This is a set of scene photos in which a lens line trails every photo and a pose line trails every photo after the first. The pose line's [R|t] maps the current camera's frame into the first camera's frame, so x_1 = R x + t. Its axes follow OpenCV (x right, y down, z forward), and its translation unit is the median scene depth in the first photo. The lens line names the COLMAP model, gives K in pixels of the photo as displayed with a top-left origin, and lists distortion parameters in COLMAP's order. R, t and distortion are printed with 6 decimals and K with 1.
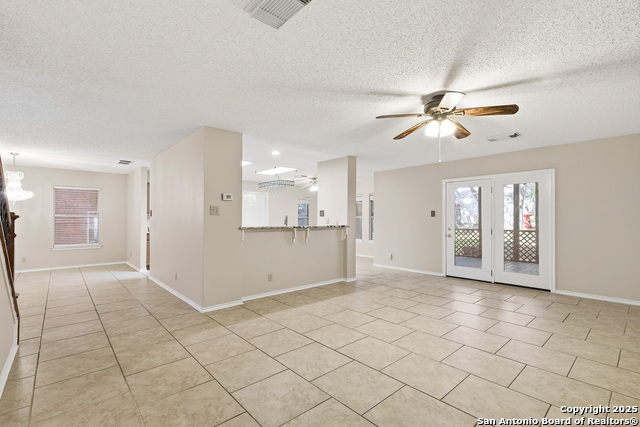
lens RADIAL K [[290.0, 0, 321.7], [0, 290.0, 214.7], [0, 0, 1]] dist [-0.000183, 0.000299]
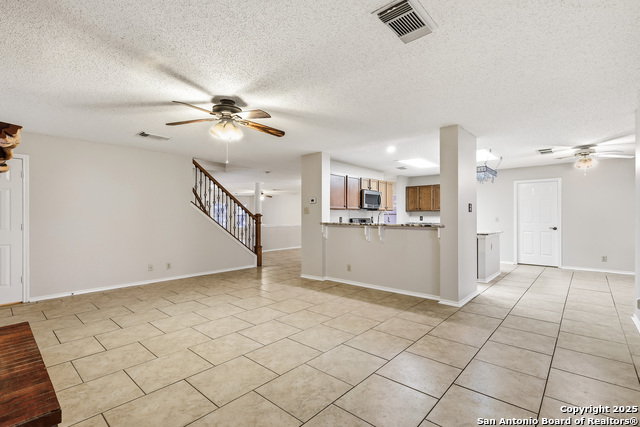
lens RADIAL K [[287.8, 0, 320.0], [0, 287.8, 213.5], [0, 0, 1]] dist [0.000010, 0.000115]
pose [[0.133711, -0.008045, -0.990988, 1.118376], [0.017960, 0.999822, -0.005694, 0.010199], [0.990858, -0.017037, 0.133832, 0.893485]]
